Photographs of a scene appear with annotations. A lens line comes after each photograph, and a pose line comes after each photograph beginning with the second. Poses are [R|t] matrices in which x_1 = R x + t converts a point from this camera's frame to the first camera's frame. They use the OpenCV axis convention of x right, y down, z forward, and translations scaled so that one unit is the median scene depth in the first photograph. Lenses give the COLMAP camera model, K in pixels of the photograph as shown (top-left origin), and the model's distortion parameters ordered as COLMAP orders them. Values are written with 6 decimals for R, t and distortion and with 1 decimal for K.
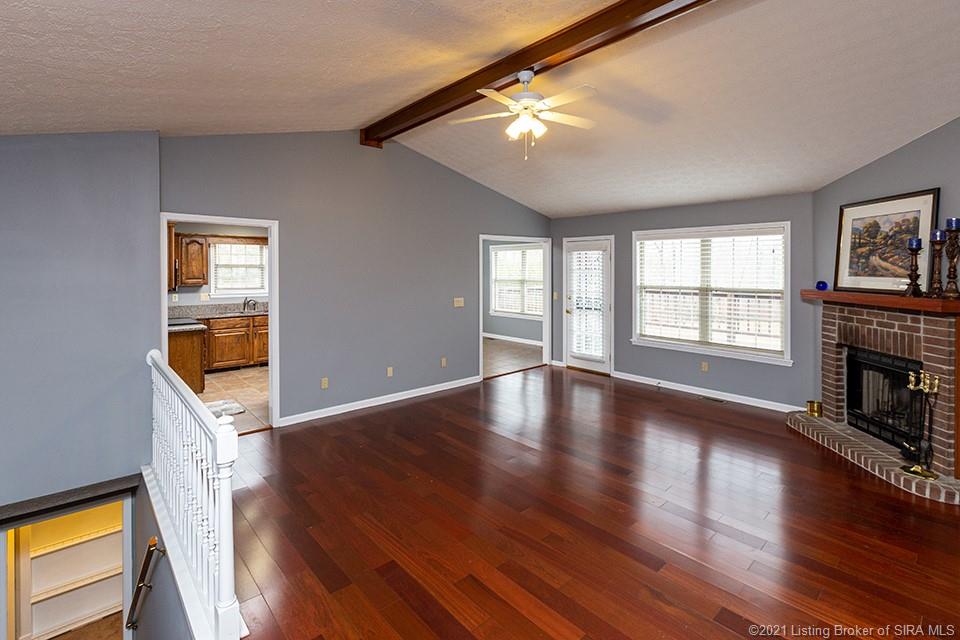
lens RADIAL K [[424.5, 0, 466.9], [0, 424.5, 279.0], [0, 0, 1]] dist [0.002183, -0.002274]
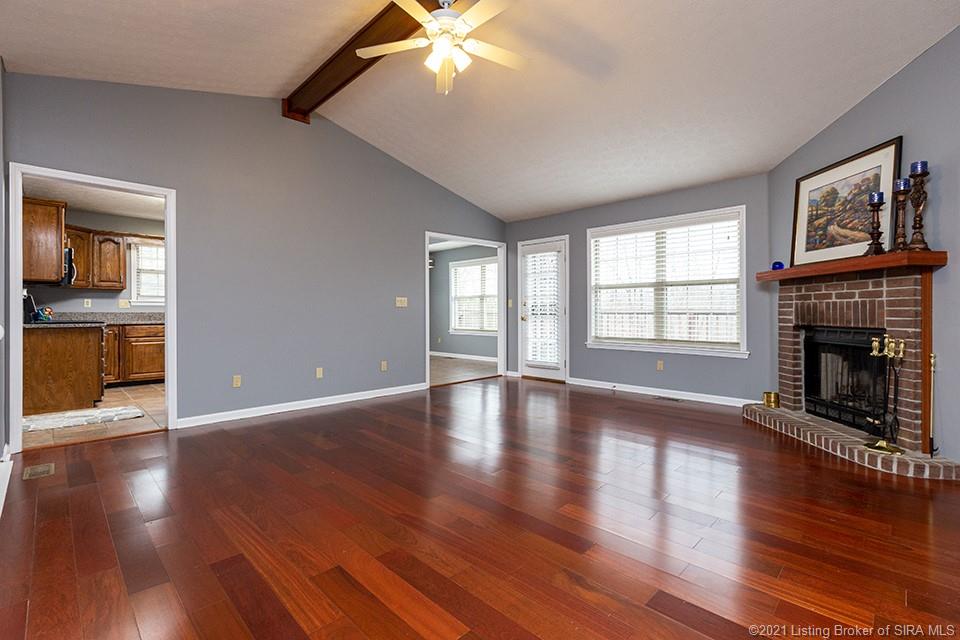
lens RADIAL K [[424.5, 0, 462.0], [0, 424.5, 310.0], [0, 0, 1]] dist [0.002183, -0.002274]
pose [[0.998295, -0.003214, 0.058289, 0.076653], [0.003451, 0.999986, -0.003959, 0.101009], [-0.058276, 0.004154, 0.998292, 0.095634]]
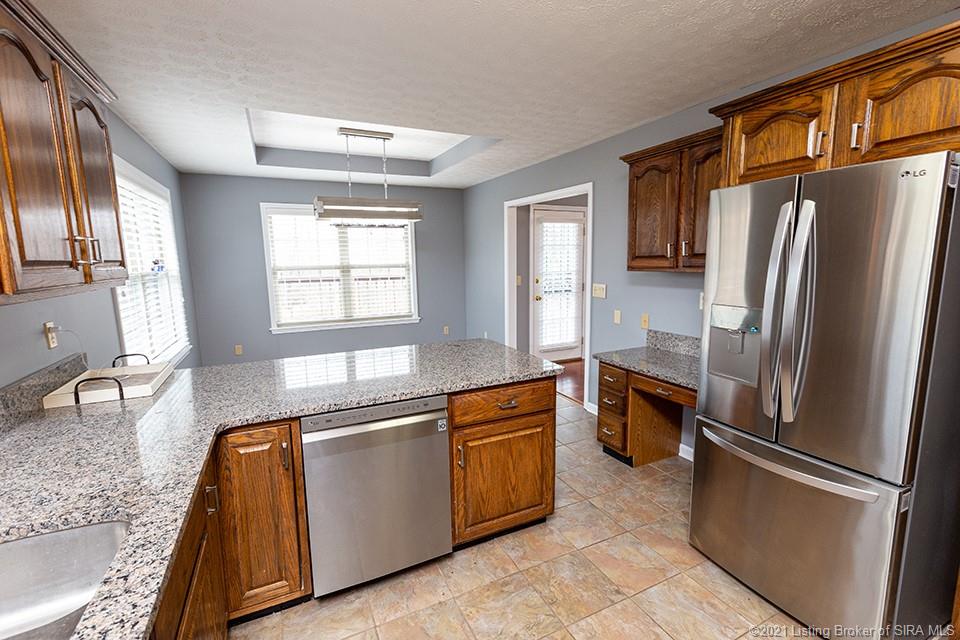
lens RADIAL K [[424.5, 0, 475.4], [0, 424.5, 321.6], [0, 0, 1]] dist [0.002183, -0.002274]
pose [[0.263702, -0.136220, 0.954937, -0.869165], [0.015419, 0.990447, 0.137028, 0.016276], [-0.964481, -0.021410, 0.263284, 1.363739]]
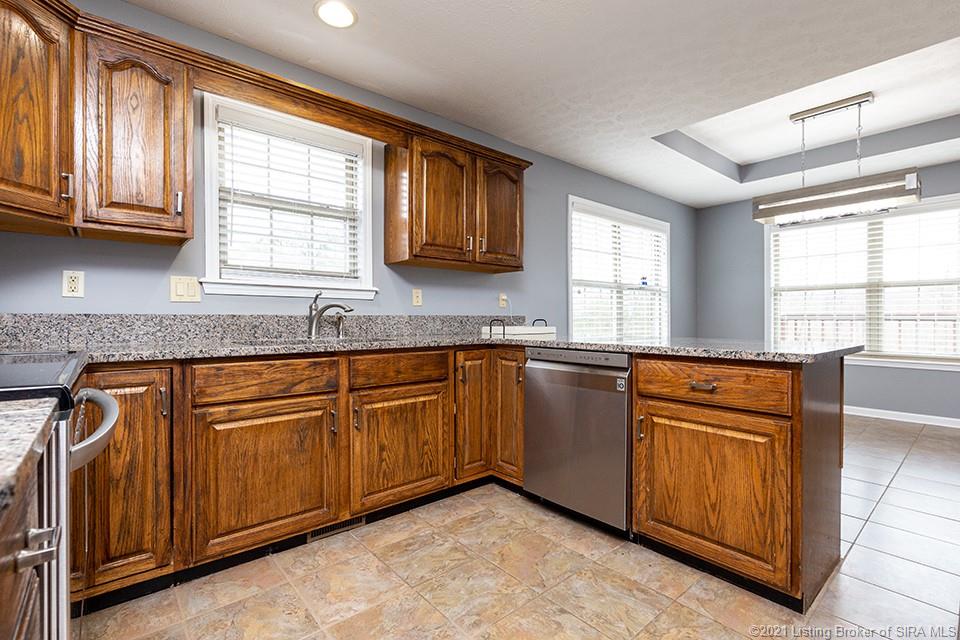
lens RADIAL K [[424.5, 0, 478.3], [0, 424.5, 321.3], [0, 0, 1]] dist [0.002183, -0.002274]
pose [[0.999936, 0.010982, 0.002801, -0.663332], [-0.011012, 0.999881, 0.010836, 0.097336], [-0.002682, -0.010867, 0.999937, 1.131892]]
